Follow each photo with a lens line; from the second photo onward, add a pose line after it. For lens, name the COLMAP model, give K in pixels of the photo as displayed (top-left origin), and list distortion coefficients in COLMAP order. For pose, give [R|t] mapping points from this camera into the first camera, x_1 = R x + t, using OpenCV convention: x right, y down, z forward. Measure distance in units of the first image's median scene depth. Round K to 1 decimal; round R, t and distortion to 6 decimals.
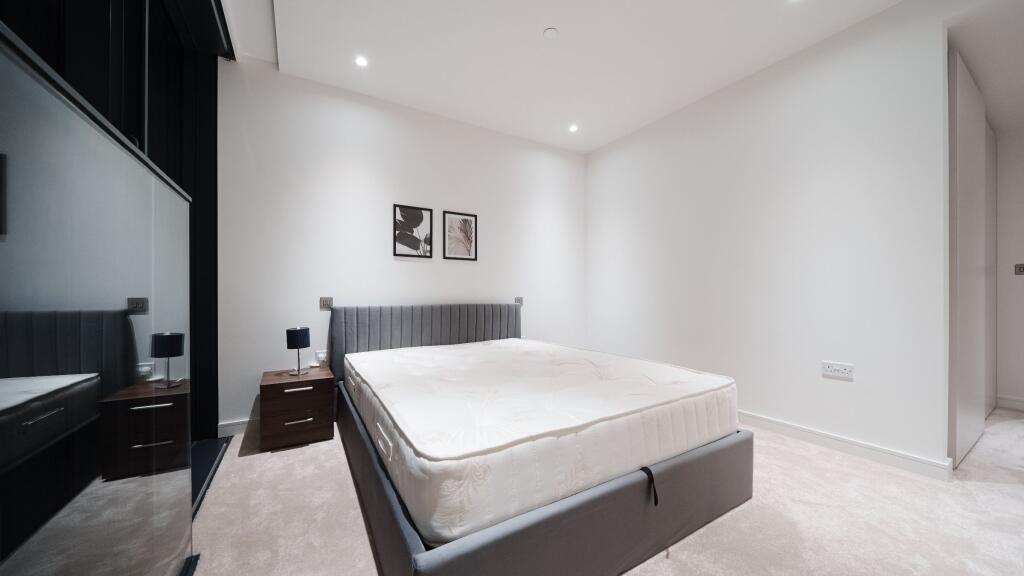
lens RADIAL K [[354.9, 0, 502.1], [0, 354.9, 294.8], [0, 0, 1]] dist [-0.004631, -0.000612]
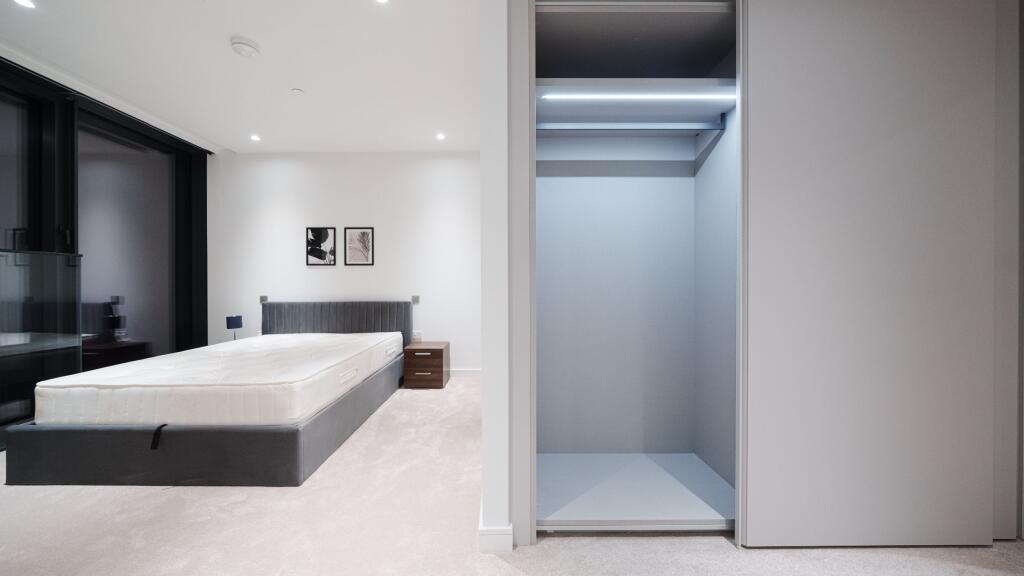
lens RADIAL K [[354.9, 0, 496.7], [0, 354.9, 286.3], [0, 0, 1]] dist [-0.004631, -0.000612]
pose [[0.854707, 0.000543, -0.519110, 0.983240], [0.004691, 0.999951, 0.008768, -0.035978], [0.519090, -0.009929, 0.854662, 0.201758]]
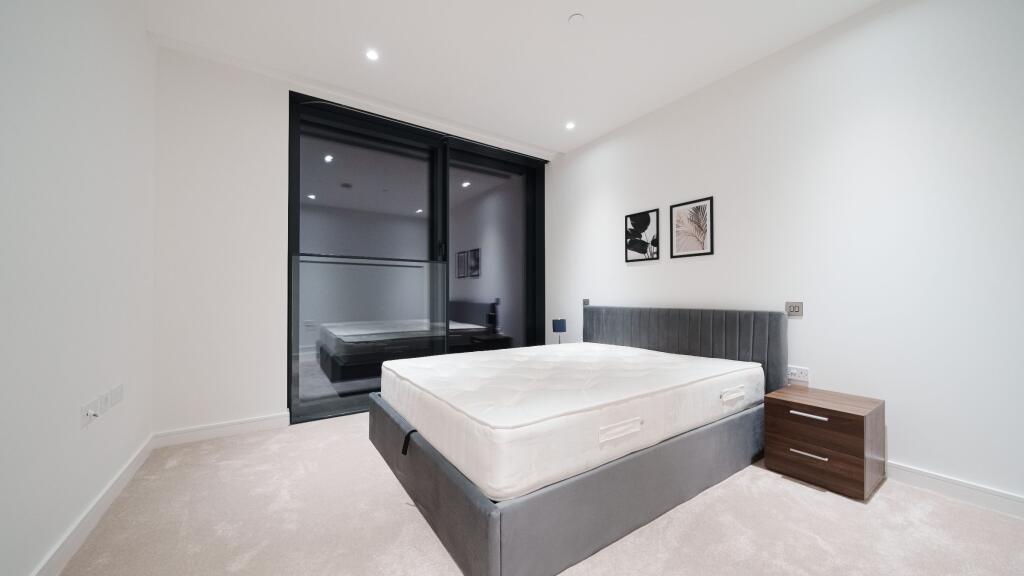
lens RADIAL K [[354.9, 0, 497.2], [0, 354.9, 286.7], [0, 0, 1]] dist [-0.004631, -0.000612]
pose [[0.040673, -0.024022, -0.998884, 0.746978], [0.004062, 0.999707, -0.023876, -0.007984], [0.999164, -0.003086, 0.040758, 0.527795]]
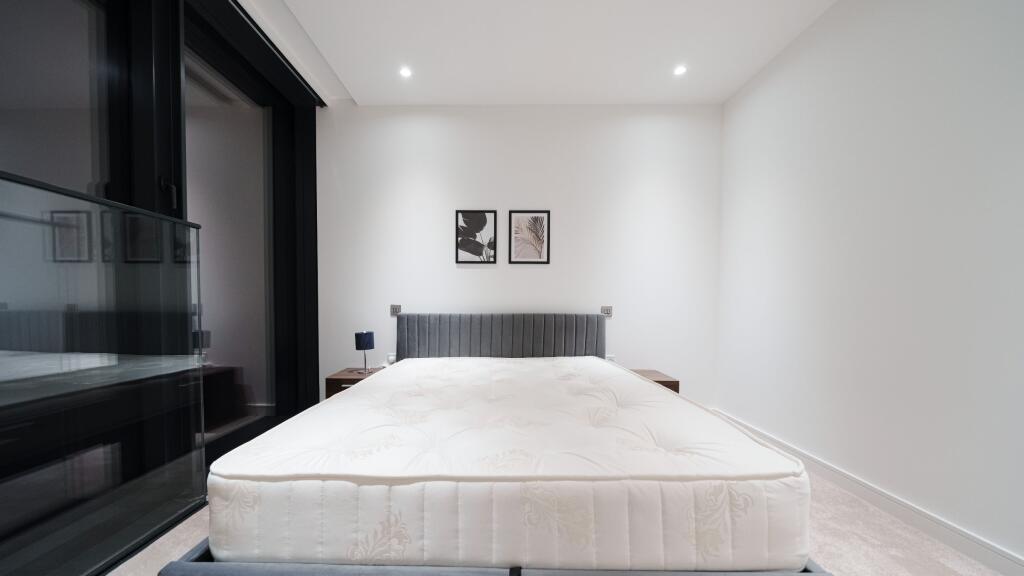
lens RADIAL K [[354.9, 0, 488.2], [0, 354.9, 324.9], [0, 0, 1]] dist [-0.004631, -0.000612]
pose [[0.848950, 0.030861, -0.527572, 0.285191], [-0.003369, 0.998589, 0.052992, 0.008318], [0.528463, -0.043210, 0.847856, 0.191581]]
